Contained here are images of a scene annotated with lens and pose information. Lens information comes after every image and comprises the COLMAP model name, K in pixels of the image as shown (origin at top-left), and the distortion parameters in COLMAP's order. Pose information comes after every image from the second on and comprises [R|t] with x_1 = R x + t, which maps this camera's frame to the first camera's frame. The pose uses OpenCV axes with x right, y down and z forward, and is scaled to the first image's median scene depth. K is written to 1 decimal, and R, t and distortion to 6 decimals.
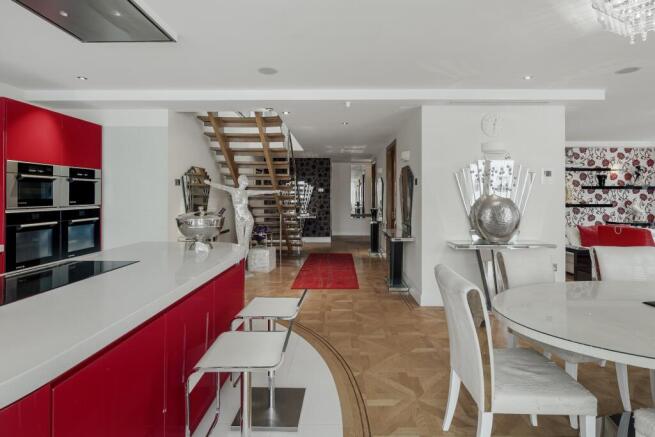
lens RADIAL K [[293.8, 0, 328.3], [0, 293.8, 196.8], [0, 0, 1]] dist [-0.022687, -0.000031]
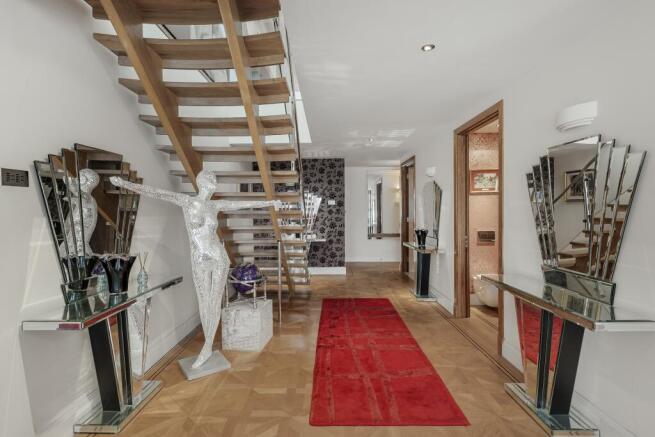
lens RADIAL K [[303.2, 0, 327.5], [0, 303.2, 218.5], [0, 0, 1]] dist [0.014141, -0.000025]
pose [[0.999851, -0.007208, 0.015679, -0.058937], [0.006835, 0.999694, 0.023757, -0.001751], [-0.015846, -0.023646, 0.999595, 0.303149]]
